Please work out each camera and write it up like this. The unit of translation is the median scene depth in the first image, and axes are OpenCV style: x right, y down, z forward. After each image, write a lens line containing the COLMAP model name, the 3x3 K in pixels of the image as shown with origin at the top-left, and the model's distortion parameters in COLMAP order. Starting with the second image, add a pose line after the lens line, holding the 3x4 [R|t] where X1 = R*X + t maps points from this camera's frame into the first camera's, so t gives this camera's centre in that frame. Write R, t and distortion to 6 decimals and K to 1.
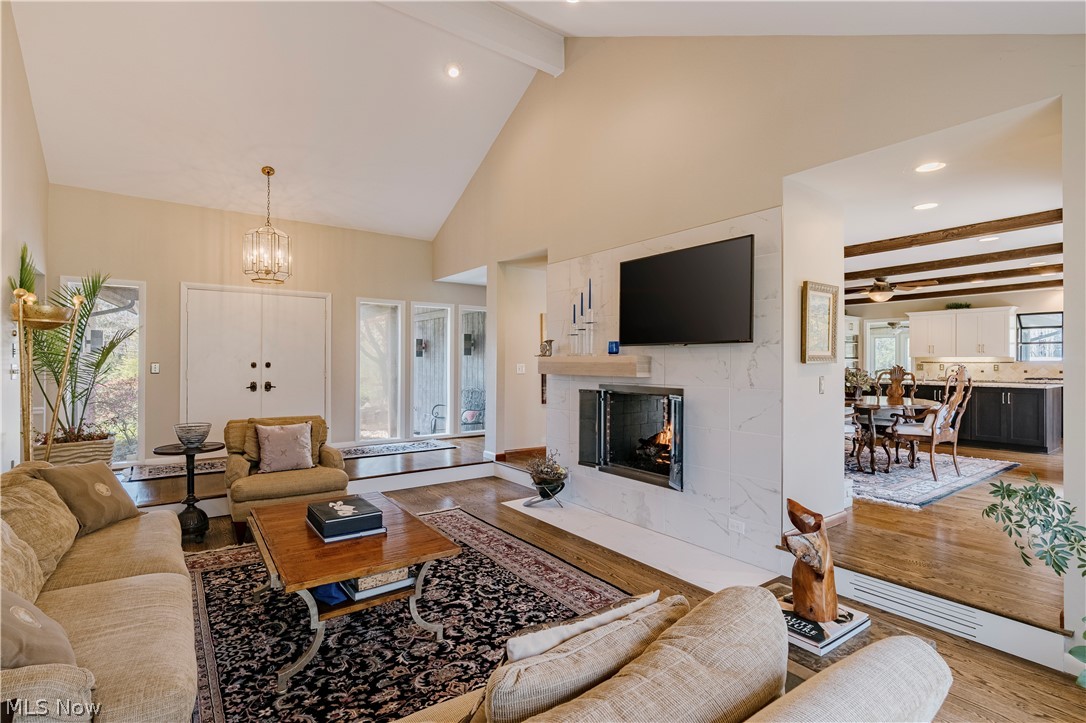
lens RADIAL K [[536.5, 0, 543.4], [0, 536.5, 360.9], [0, 0, 1]] dist [-0.002060, -0.000085]
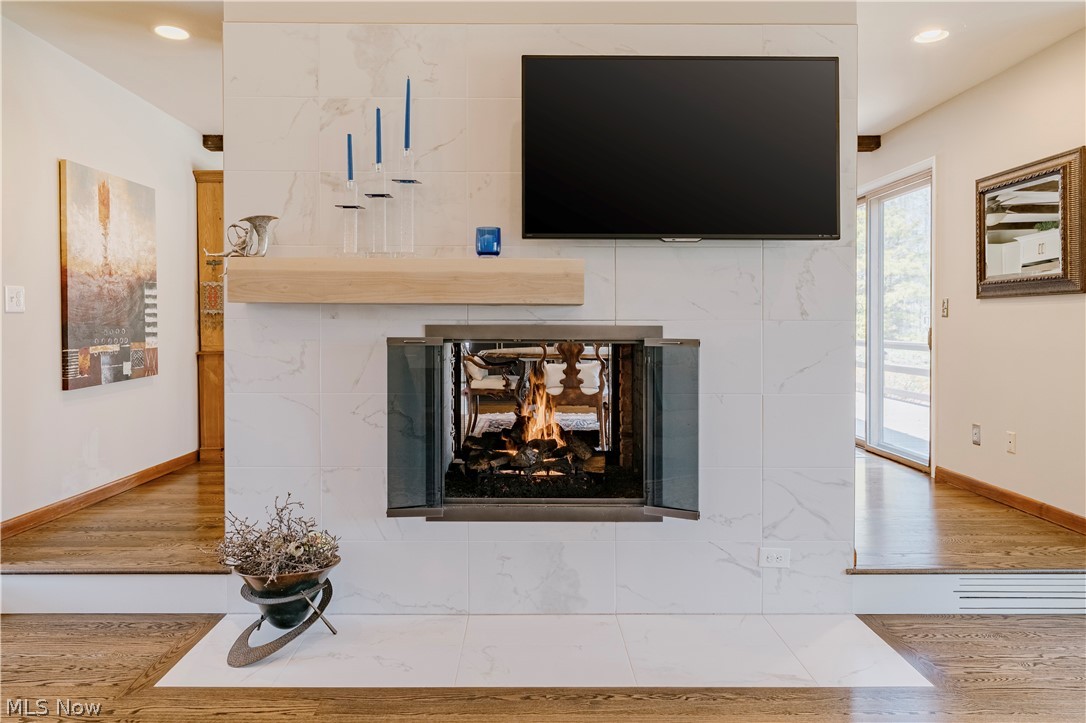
lens RADIAL K [[722.2, 0, 530.3], [0, 722.2, 330.3], [0, 0, 1]] dist [0.001595, -0.000237]
pose [[0.578234, -0.013079, 0.815766, -0.451873], [-0.000952, 0.999860, 0.016706, 0.051584], [-0.815870, -0.010437, 0.578141, 0.804662]]
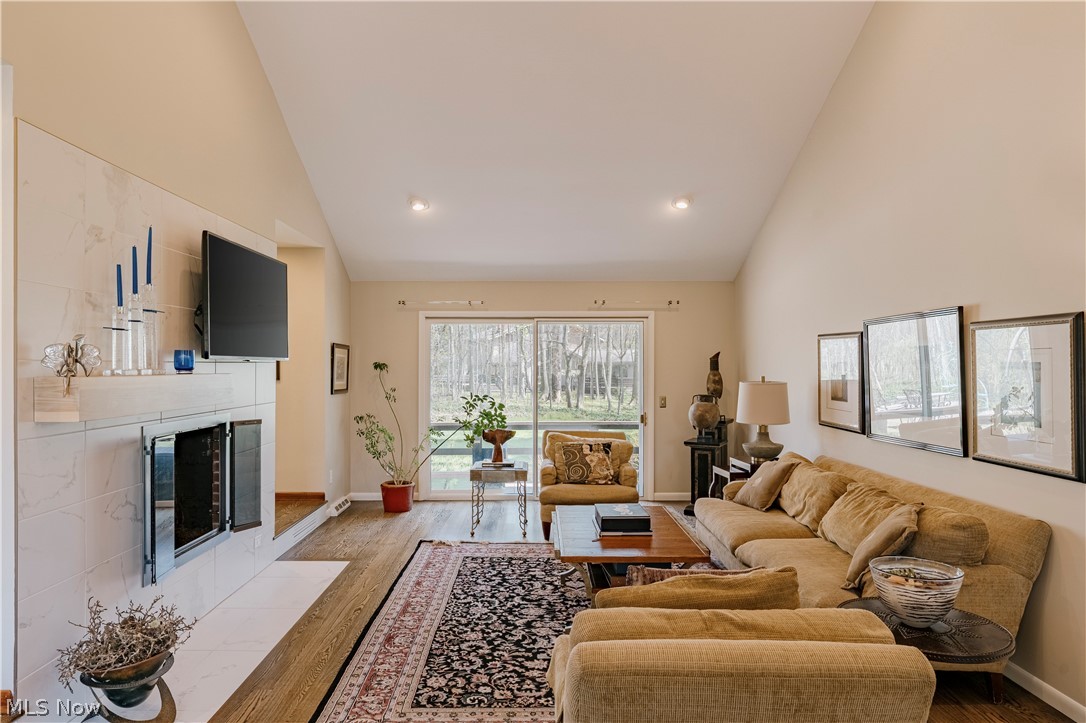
lens RADIAL K [[685.8, 0, 540.7], [0, 685.8, 359.3], [0, 0, 1]] dist [-0.002834, -0.000164]
pose [[-0.828032, -0.010446, 0.560584, -0.830926], [-0.016065, 0.999858, -0.005098, -0.036268], [-0.560451, -0.013228, -0.828082, 1.835965]]
